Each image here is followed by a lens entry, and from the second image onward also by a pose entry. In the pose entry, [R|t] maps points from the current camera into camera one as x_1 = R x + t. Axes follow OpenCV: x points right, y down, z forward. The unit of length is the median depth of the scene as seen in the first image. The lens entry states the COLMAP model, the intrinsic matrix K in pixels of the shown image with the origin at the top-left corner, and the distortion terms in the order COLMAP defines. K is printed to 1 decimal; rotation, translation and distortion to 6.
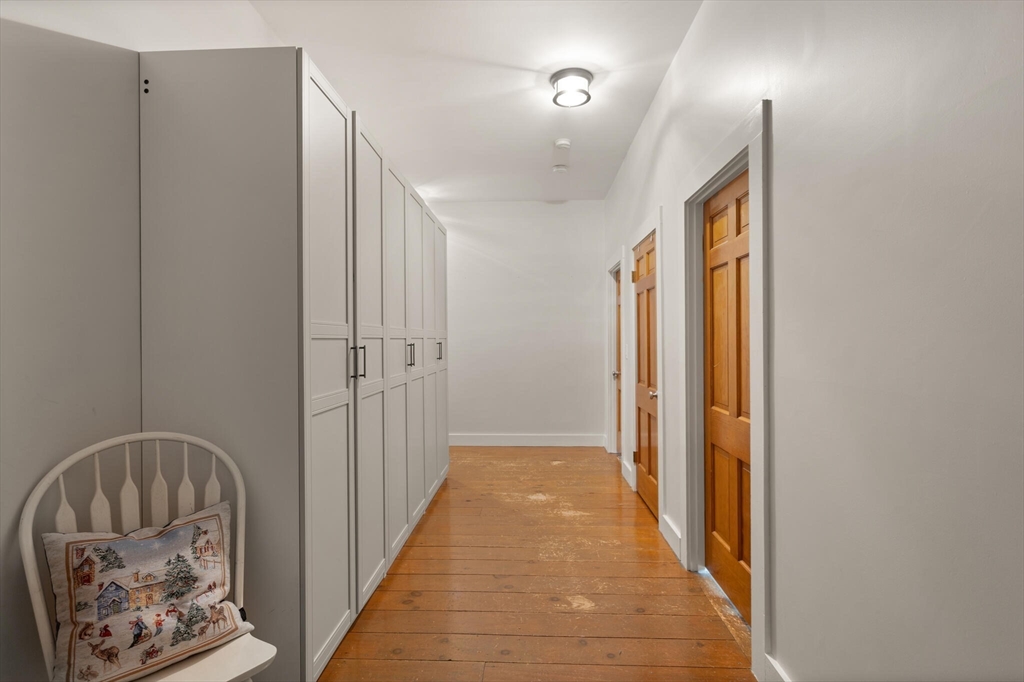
lens RADIAL K [[496.9, 0, 511.6], [0, 496.9, 341.4], [0, 0, 1]] dist [-0.004996, 0.003969]
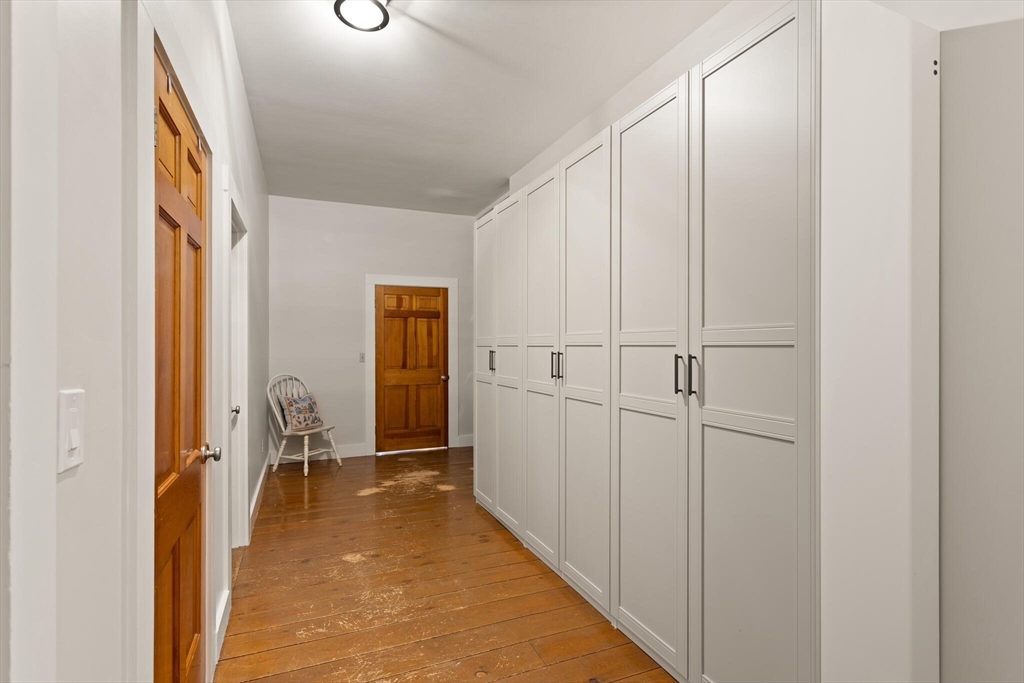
lens RADIAL K [[496.9, 0, 511.4], [0, 496.9, 344.3], [0, 0, 1]] dist [-0.004996, 0.003969]
pose [[-0.903539, 0.008317, -0.428424, 0.263431], [0.007088, 0.999965, 0.004464, -0.015880], [0.428446, 0.000997, -0.903567, 1.938211]]
